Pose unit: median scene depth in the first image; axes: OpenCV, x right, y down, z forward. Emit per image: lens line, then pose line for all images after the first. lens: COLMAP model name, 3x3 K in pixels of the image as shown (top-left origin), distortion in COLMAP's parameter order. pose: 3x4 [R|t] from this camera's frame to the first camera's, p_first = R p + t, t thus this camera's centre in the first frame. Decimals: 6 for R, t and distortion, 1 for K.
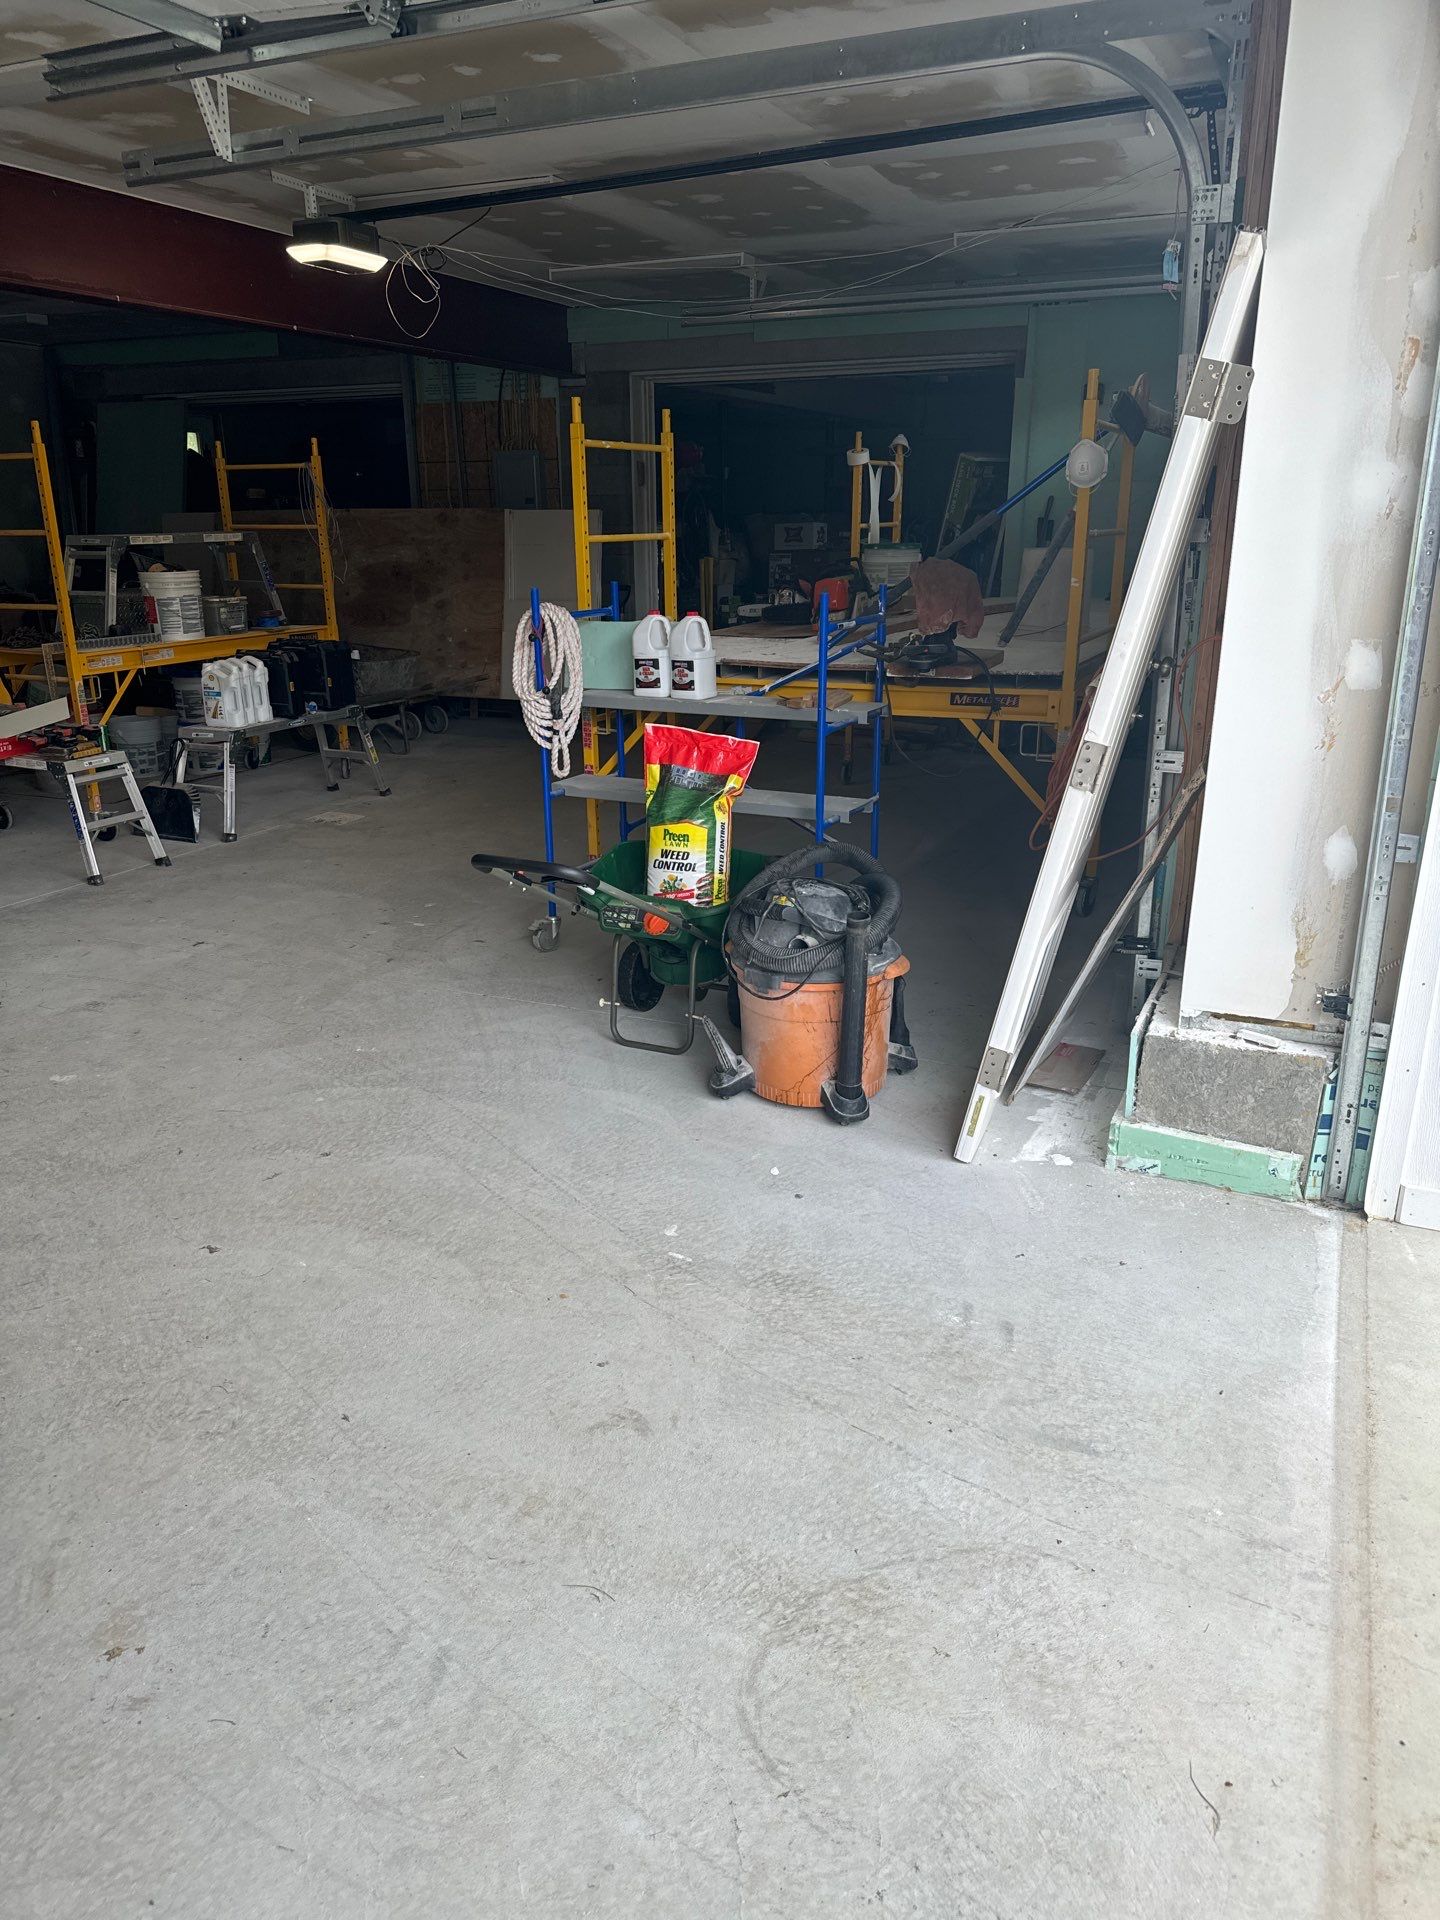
lens RADIAL K [[1346.9, 0, 726.0], [0, 1346.9, 957.3], [0, 0, 1]] dist [0.036138, -0.042371]
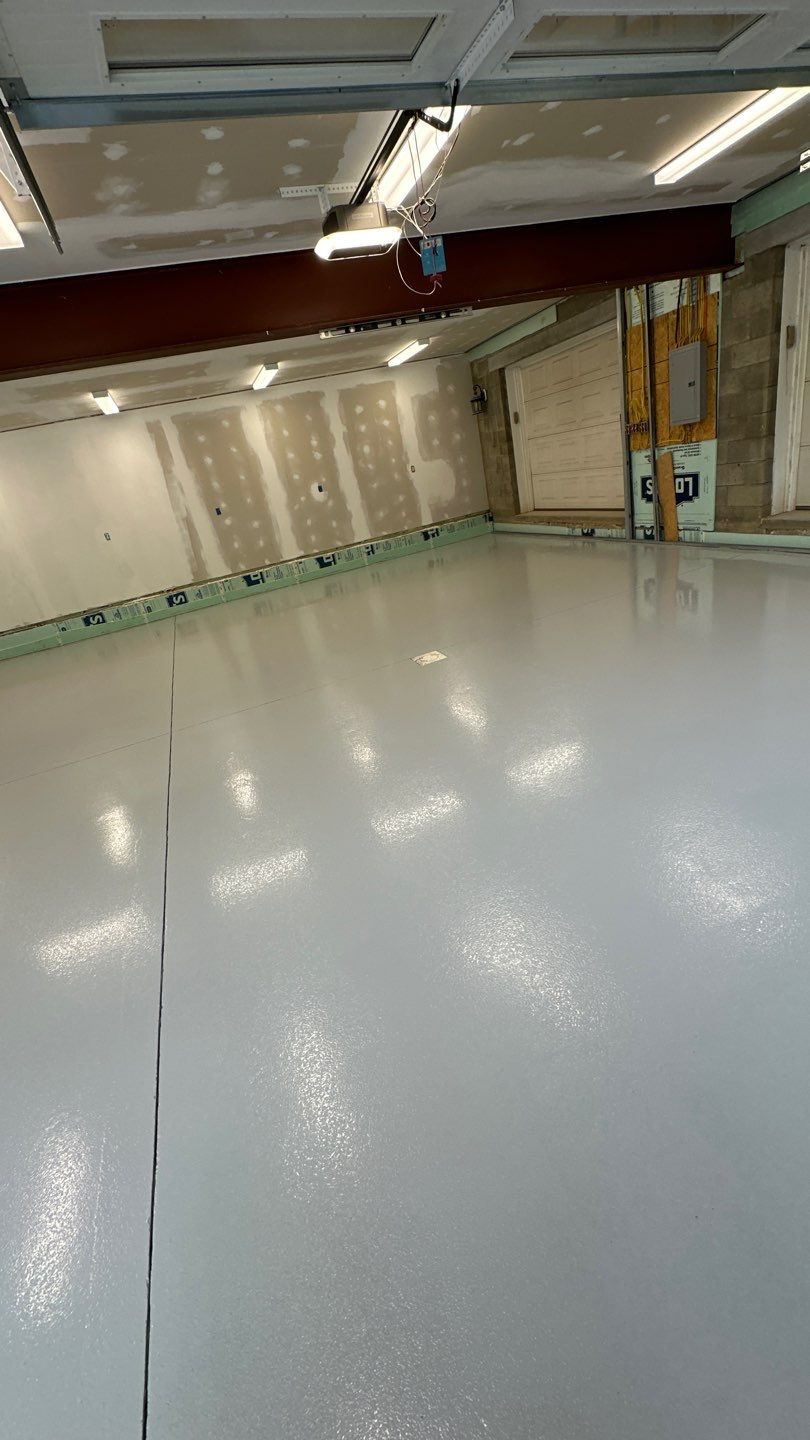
lens RADIAL K [[573.0, 0, 403.1], [0, 573.0, 720.3], [0, 0, 1]] dist [-0.003848, 0.000708]
pose [[0.689096, 0.174346, -0.703385, 0.365555], [-0.040439, 0.978367, 0.202888, -0.378560], [0.723541, -0.111365, 0.681239, 1.212022]]
